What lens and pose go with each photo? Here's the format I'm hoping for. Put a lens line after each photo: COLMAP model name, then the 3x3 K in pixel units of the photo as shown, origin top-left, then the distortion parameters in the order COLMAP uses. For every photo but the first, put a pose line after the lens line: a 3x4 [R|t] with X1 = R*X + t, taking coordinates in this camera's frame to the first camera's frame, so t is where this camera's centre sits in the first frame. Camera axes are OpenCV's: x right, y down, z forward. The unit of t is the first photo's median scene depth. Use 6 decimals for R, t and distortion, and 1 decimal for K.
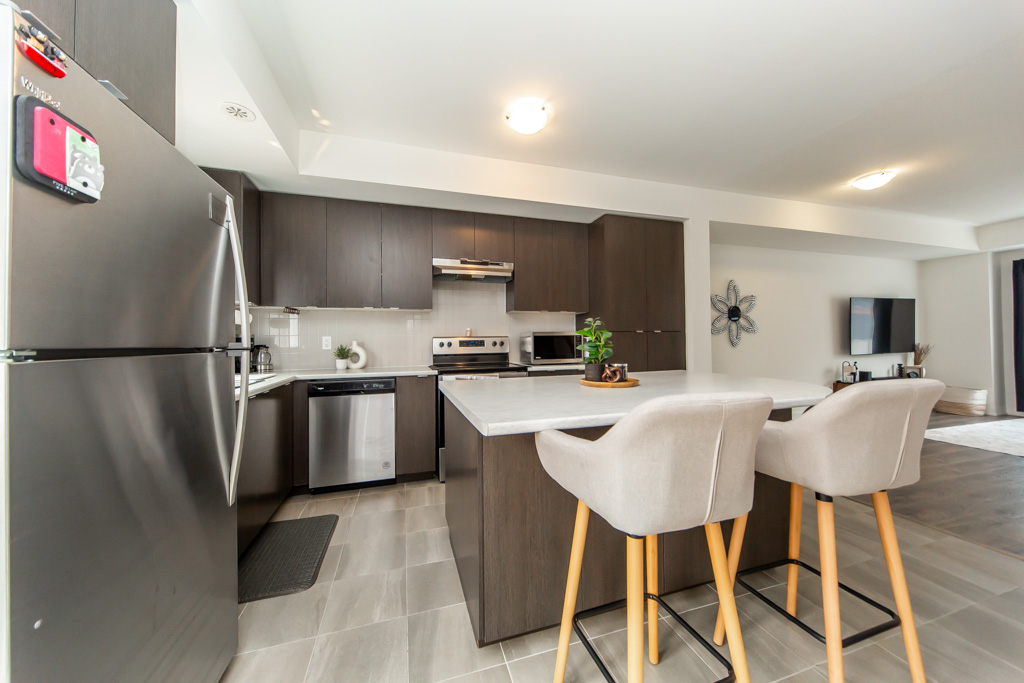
lens RADIAL K [[354.9, 0, 509.3], [0, 354.9, 336.1], [0, 0, 1]] dist [0.008131, 0.000045]
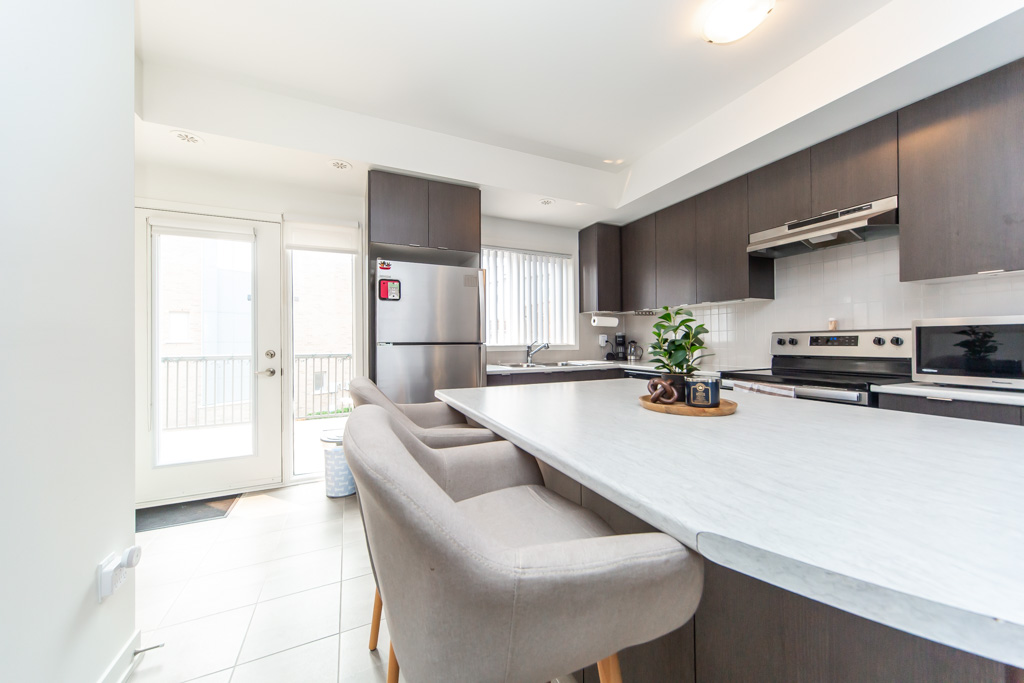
lens RADIAL K [[356.9, 0, 512.0], [0, 356.9, 341.5], [0, 0, 1]] dist [0.001799, 0.000038]
pose [[0.132314, 0.009506, -0.991162, 0.495932], [0.020419, 0.999716, 0.012313, 0.001765], [0.990998, -0.021868, 0.132082, 0.337243]]
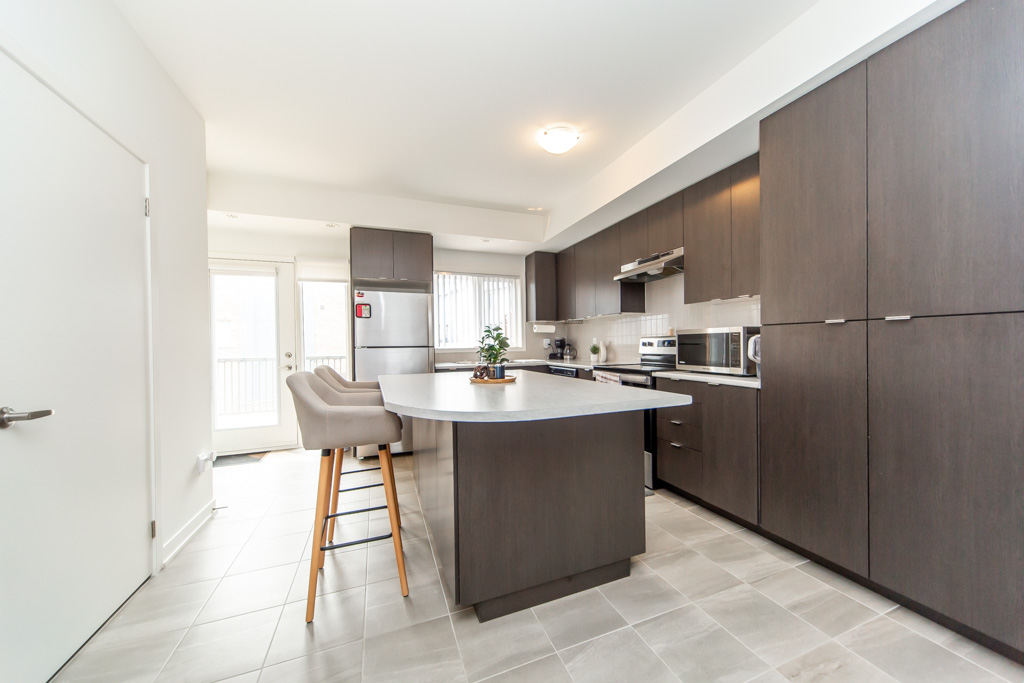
lens RADIAL K [[354.6, 0, 512.8], [0, 354.6, 348.3], [0, 0, 1]] dist [0.000775, 0.000045]
pose [[0.071391, 0.020928, -0.997229, 0.829589], [0.027711, 0.999352, 0.022957, 0.000993], [0.997063, -0.029273, 0.070765, 0.551788]]
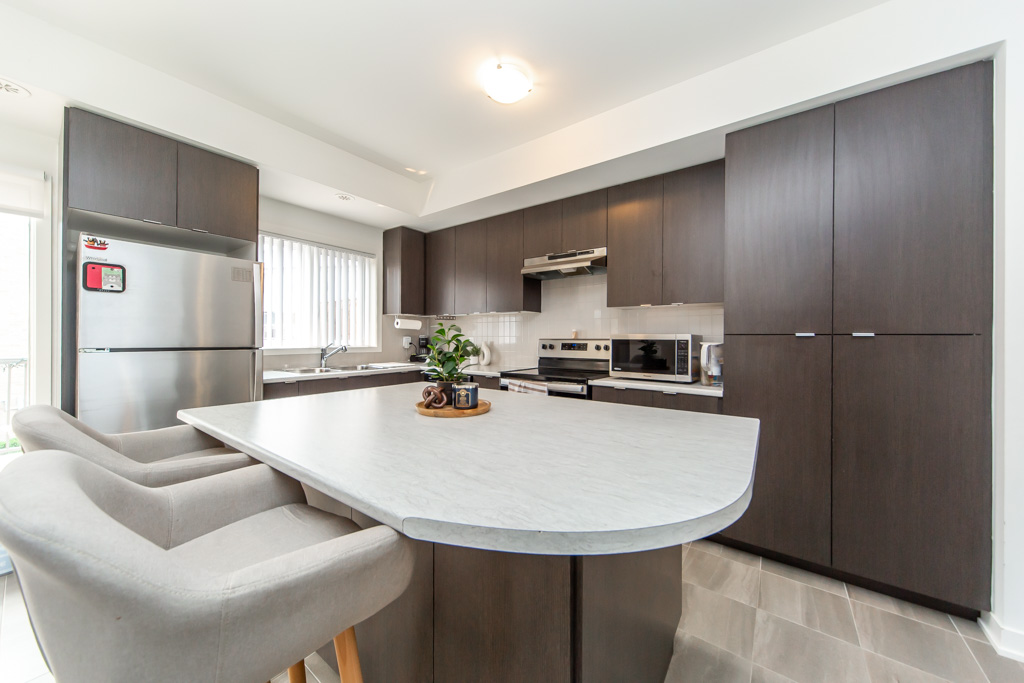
lens RADIAL K [[359.3, 0, 512.4], [0, 359.3, 338.5], [0, 0, 1]] dist [0.001261, -0.000046]
pose [[0.594188, 0.014625, -0.804193, 0.547419], [-0.000002, 0.999835, 0.018182, -0.016541], [0.804326, -0.010802, 0.594090, 0.360093]]
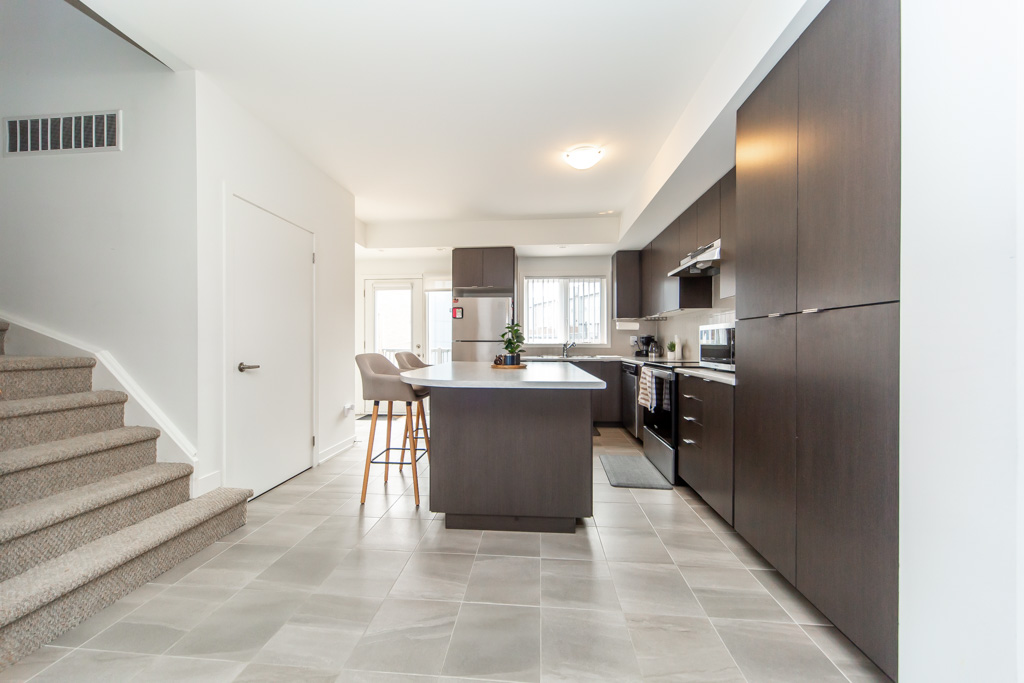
lens RADIAL K [[354.3, 0, 511.1], [0, 354.3, 345.3], [0, 0, 1]] dist [-0.000254, -0.000044]
pose [[-0.370948, 0.013974, -0.928548, 0.936757], [0.015611, 0.999839, 0.008810, 0.017706], [0.928522, -0.011228, -0.371107, 0.878548]]
